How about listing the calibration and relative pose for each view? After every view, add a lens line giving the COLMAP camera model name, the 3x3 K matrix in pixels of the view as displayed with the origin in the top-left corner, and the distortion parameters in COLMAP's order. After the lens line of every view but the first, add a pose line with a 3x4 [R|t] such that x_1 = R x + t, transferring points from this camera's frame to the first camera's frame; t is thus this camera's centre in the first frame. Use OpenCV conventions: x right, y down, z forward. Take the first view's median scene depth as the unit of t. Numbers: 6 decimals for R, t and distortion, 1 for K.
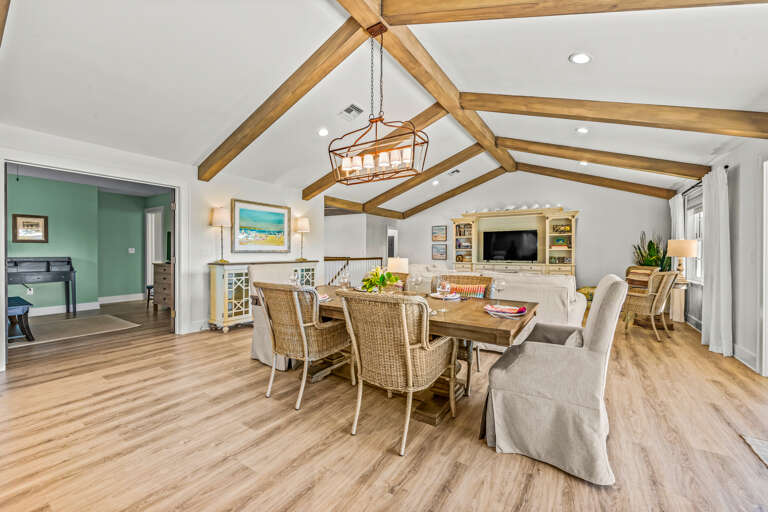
lens RADIAL K [[307.3, 0, 398.0], [0, 307.3, 253.4], [0, 0, 1]] dist [0.001216, -0.001691]
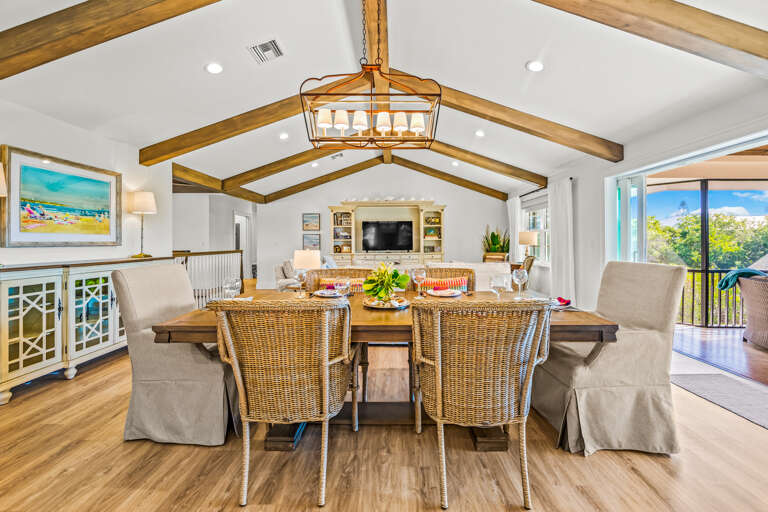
lens RADIAL K [[307.3, 0, 391.6], [0, 307.3, 242.8], [0, 0, 1]] dist [0.001216, -0.001691]
pose [[0.846072, -0.008759, 0.532996, -0.211972], [0.010460, 0.999945, -0.000171, -0.001923], [-0.532965, 0.005720, 0.846118, 0.166422]]
